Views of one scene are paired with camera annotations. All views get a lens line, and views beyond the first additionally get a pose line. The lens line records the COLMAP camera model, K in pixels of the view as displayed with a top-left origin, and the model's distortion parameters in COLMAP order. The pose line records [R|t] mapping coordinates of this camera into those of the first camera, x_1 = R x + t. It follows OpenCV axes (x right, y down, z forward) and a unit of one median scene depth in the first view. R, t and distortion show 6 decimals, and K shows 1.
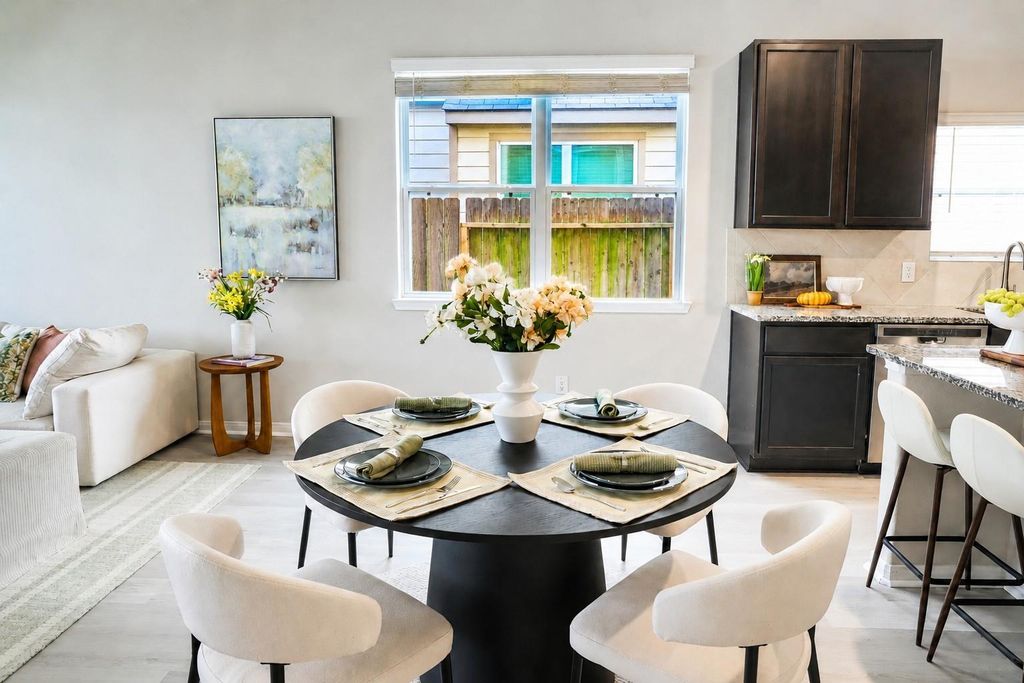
lens RADIAL K [[715.2, 0, 512.5], [0, 715.2, 313.4], [0, 0, 1]] dist [-0.005618, -0.000562]
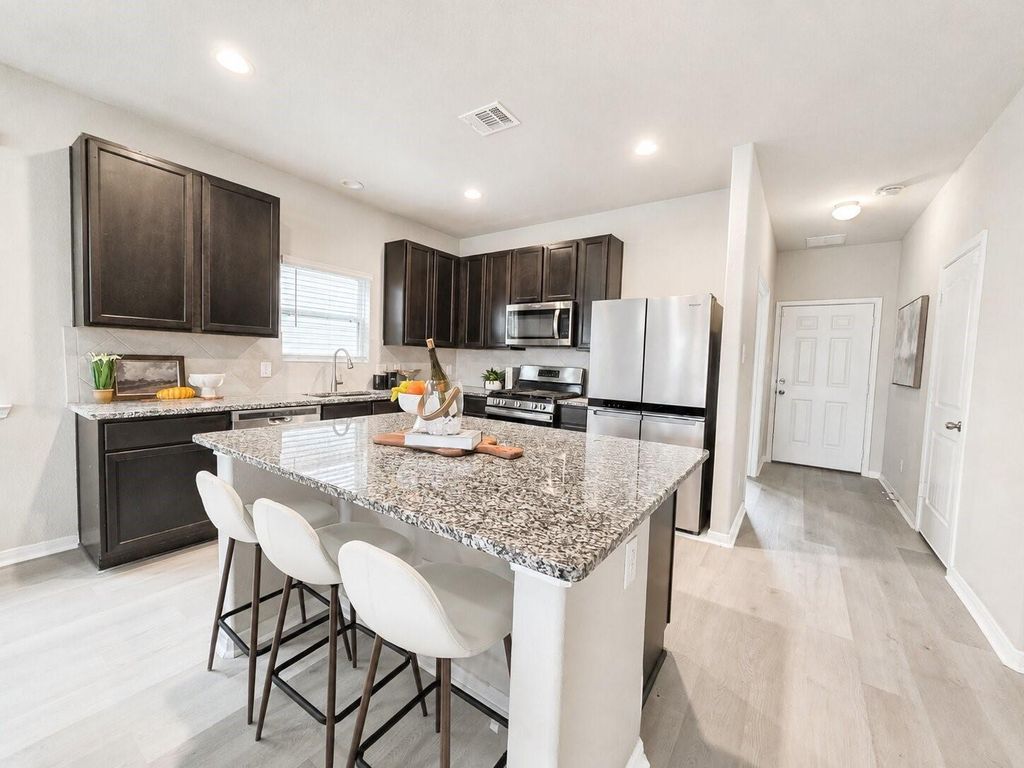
lens RADIAL K [[396.6, 0, 526.7], [0, 396.6, 381.0], [0, 0, 1]] dist [0.000137, -0.000006]
pose [[0.535139, -0.030107, 0.844228, 0.194362], [0.068816, 0.997597, -0.008044, 0.002876], [-0.841957, 0.062401, 0.535925, 0.199071]]
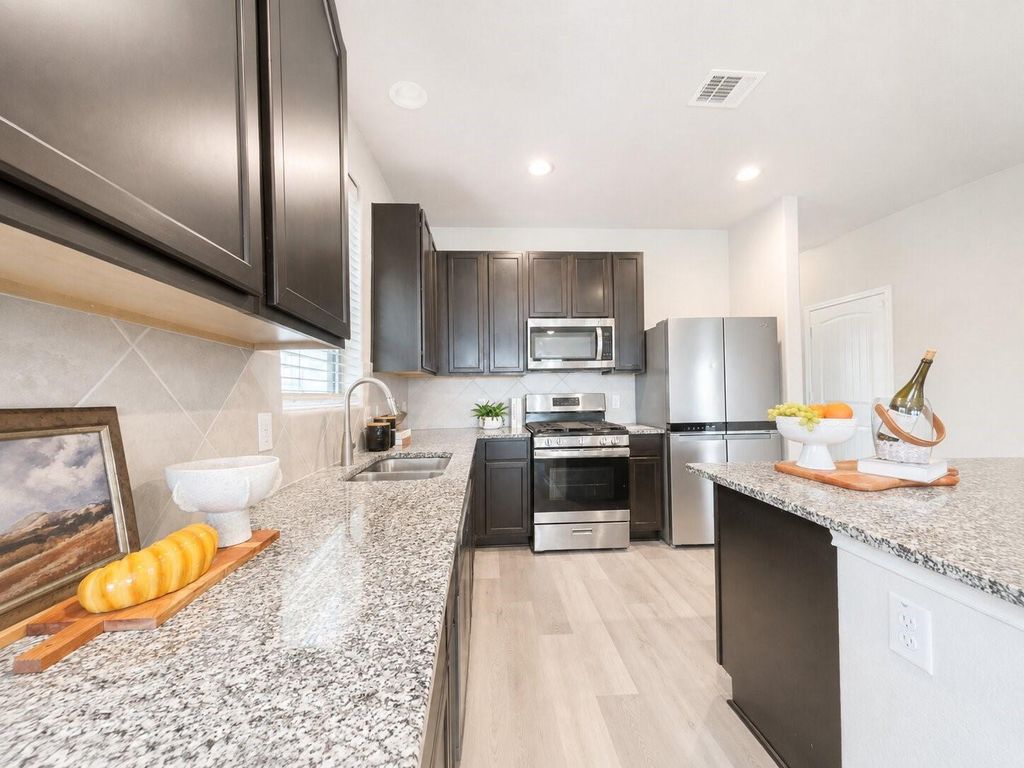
lens RADIAL K [[396.6, 0, 526.7], [0, 396.6, 381.0], [0, 0, 1]] dist [0.000137, -0.000006]
pose [[-0.117368, 0.015710, 0.992964, 0.232826], [0.141462, 0.989943, 0.001059, -0.077620], [-0.982961, 0.140591, -0.118410, 0.865435]]
